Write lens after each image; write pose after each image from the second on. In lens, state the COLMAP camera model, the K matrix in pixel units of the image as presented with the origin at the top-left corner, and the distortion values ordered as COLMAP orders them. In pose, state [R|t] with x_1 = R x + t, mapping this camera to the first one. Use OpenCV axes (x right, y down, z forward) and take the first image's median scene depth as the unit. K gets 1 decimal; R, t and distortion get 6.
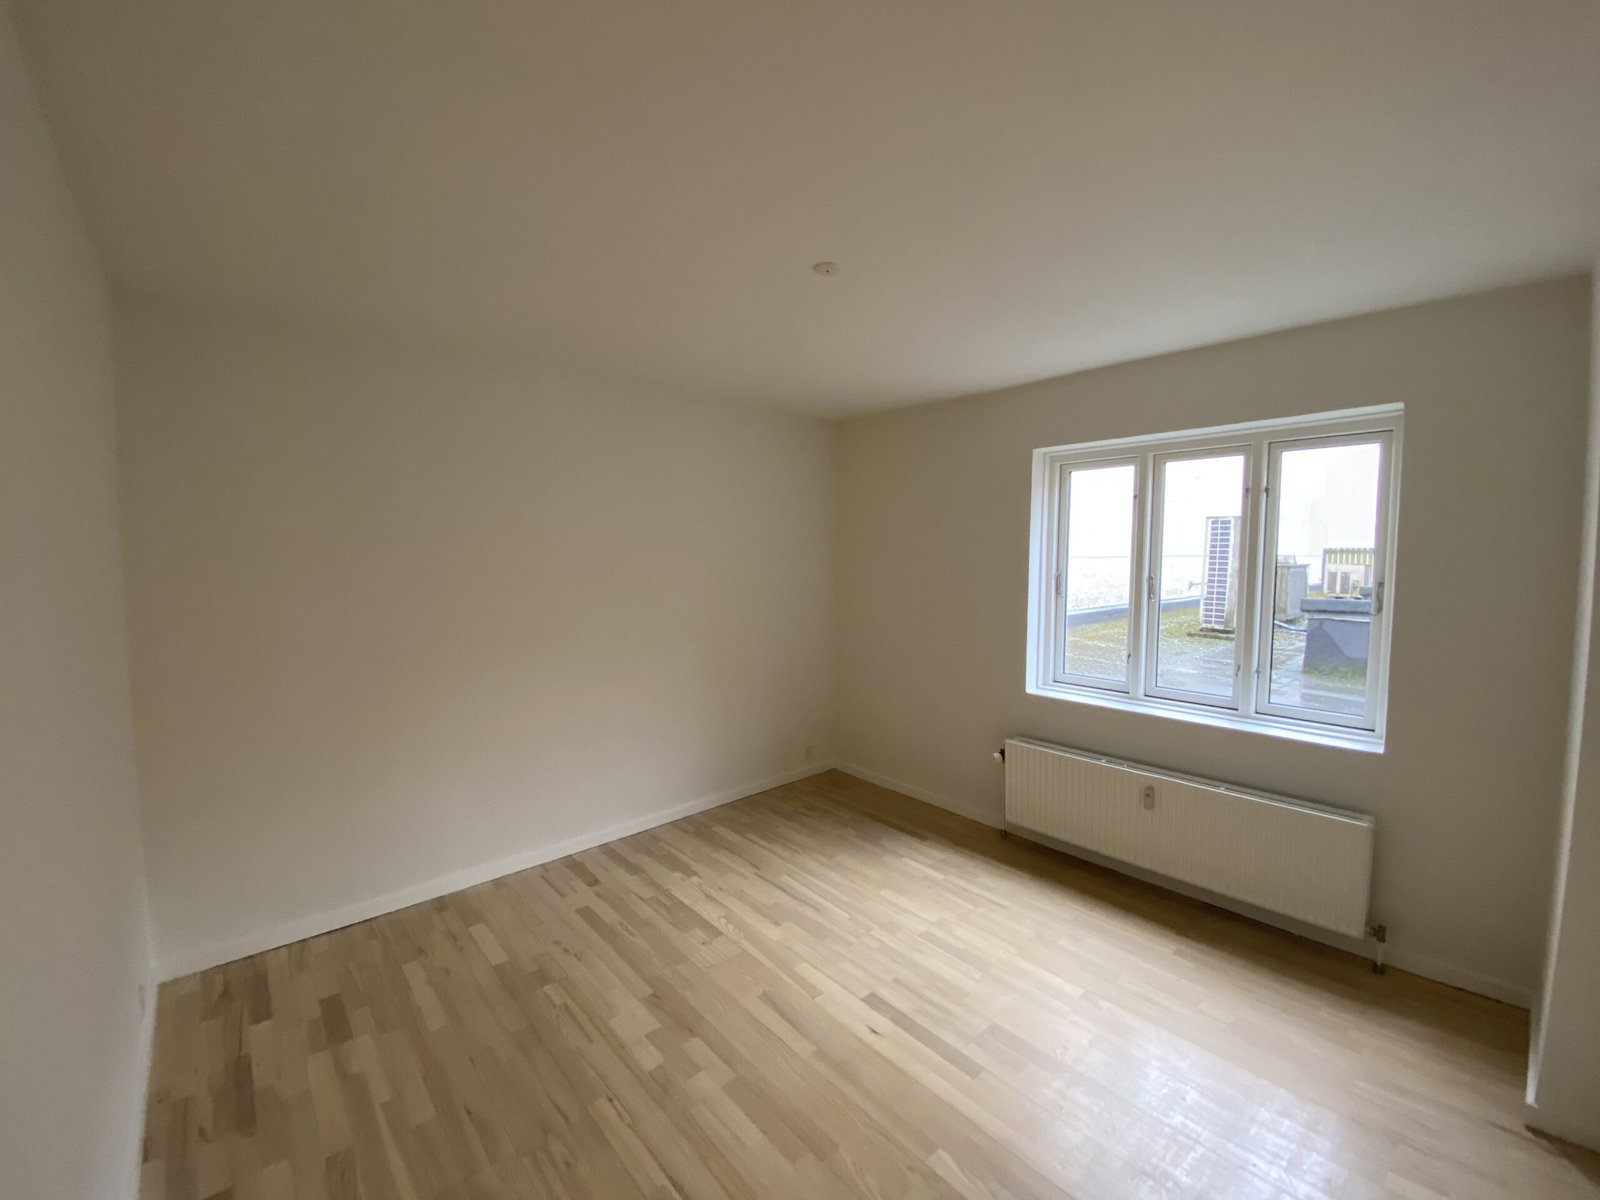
lens RADIAL K [[646.8, 0, 793.4], [0, 646.8, 608.1], [0, 0, 1]] dist [-0.000977, -0.011863]
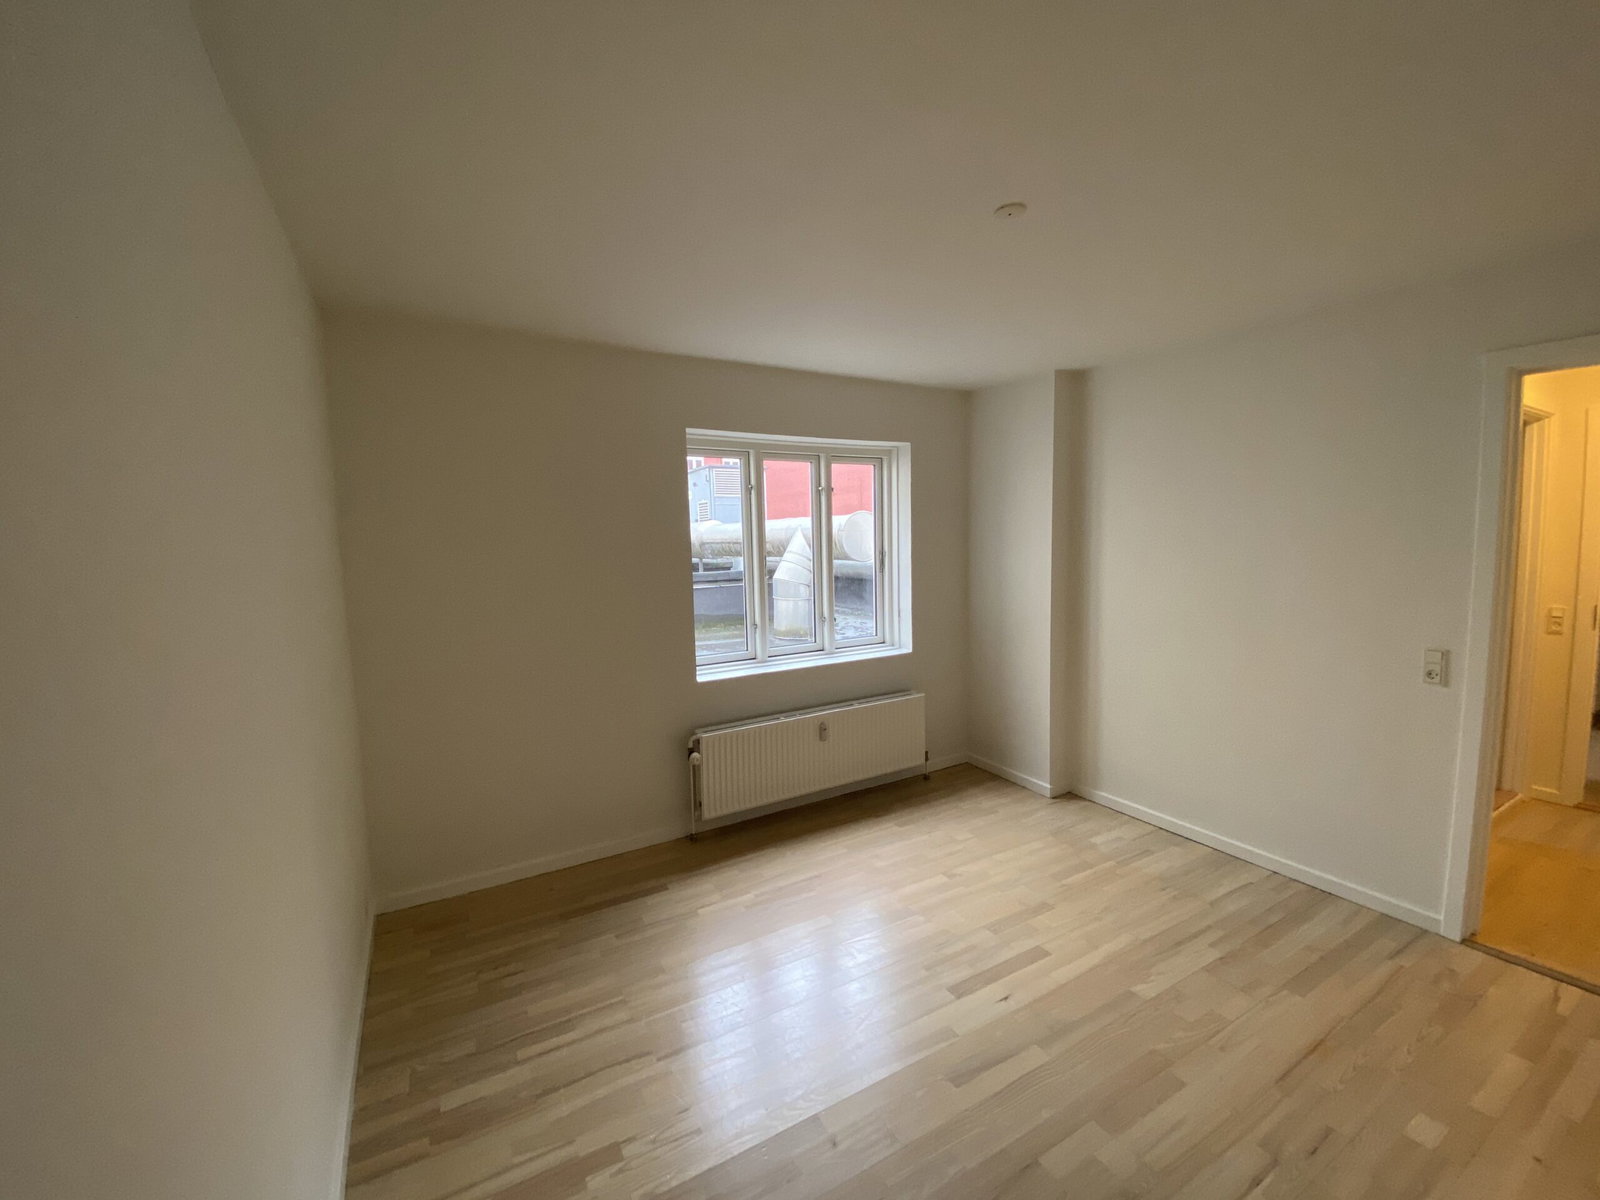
lens RADIAL K [[646.8, 0, 786.6], [0, 646.8, 595.0], [0, 0, 1]] dist [-0.000977, -0.011863]
pose [[0.211860, -0.088022, 0.973328, -0.593861], [0.116994, 0.991058, 0.064159, -0.051088], [-0.970272, 0.100281, 0.220264, 0.709425]]
